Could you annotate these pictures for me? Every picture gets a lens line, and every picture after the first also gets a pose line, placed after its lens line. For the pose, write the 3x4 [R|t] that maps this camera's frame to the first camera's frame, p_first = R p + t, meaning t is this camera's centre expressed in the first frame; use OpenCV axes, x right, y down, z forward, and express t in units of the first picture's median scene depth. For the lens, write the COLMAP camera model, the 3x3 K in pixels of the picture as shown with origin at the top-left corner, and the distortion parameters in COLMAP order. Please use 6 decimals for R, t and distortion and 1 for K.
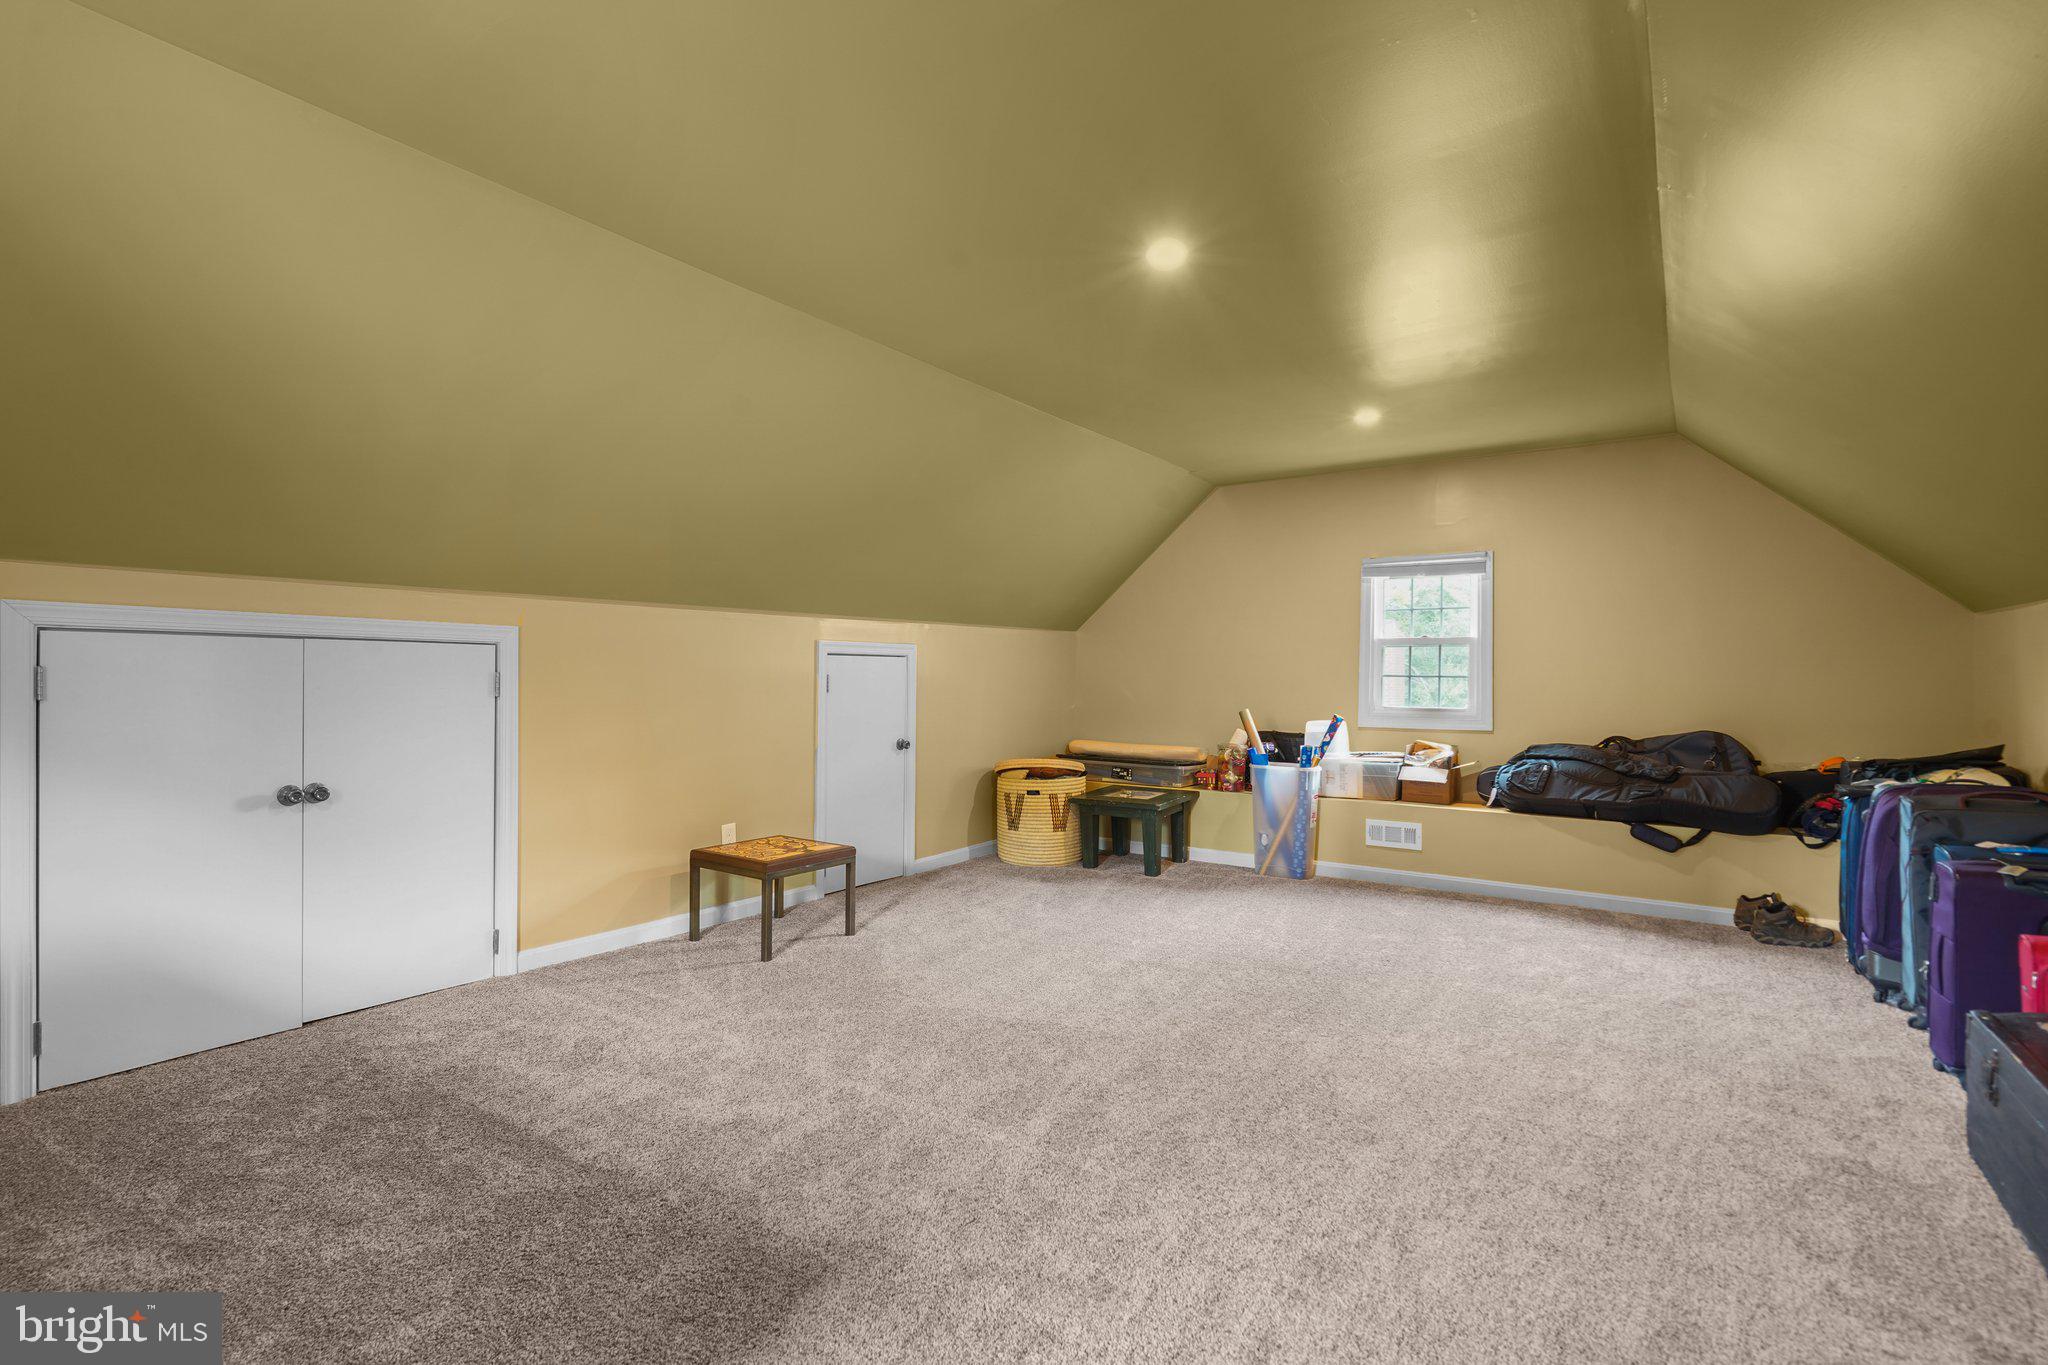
lens RADIAL K [[960.0, 0, 1024.0], [0, 960.0, 682.5], [0, 0, 1]] dist [-0.001583, -0.000041]
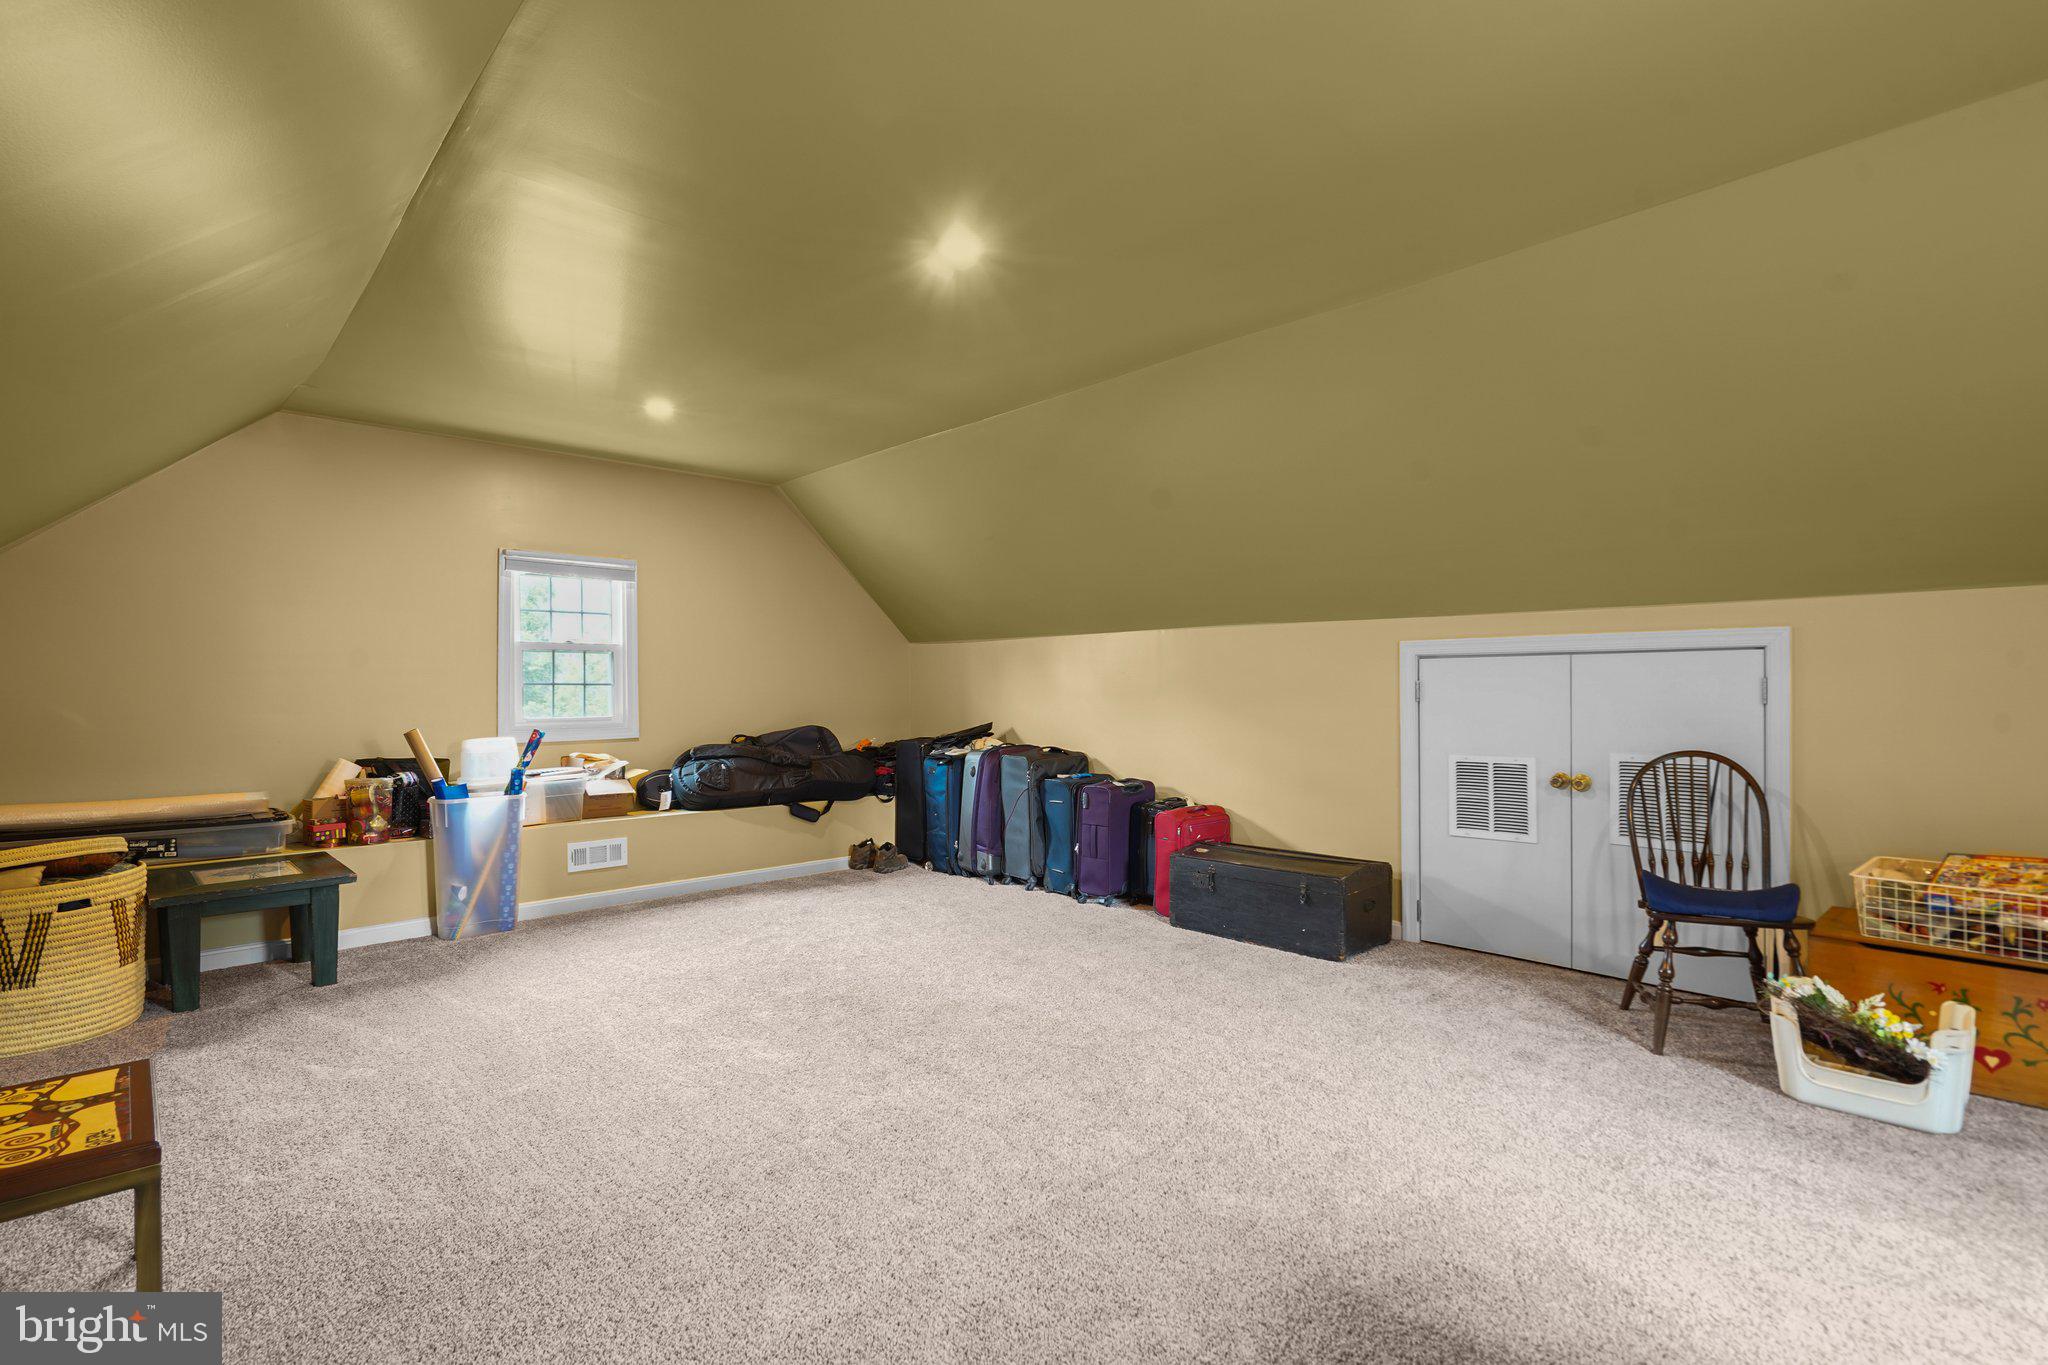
lens RADIAL K [[960.0, 0, 1024.0], [0, 960.0, 682.5], [0, 0, 1]] dist [-0.001583, -0.000041]
pose [[0.197120, -0.001301, 0.980378, -0.446485], [0.010938, 0.999940, -0.000873, -0.002807], [-0.980318, 0.010895, 0.197122, 0.413819]]
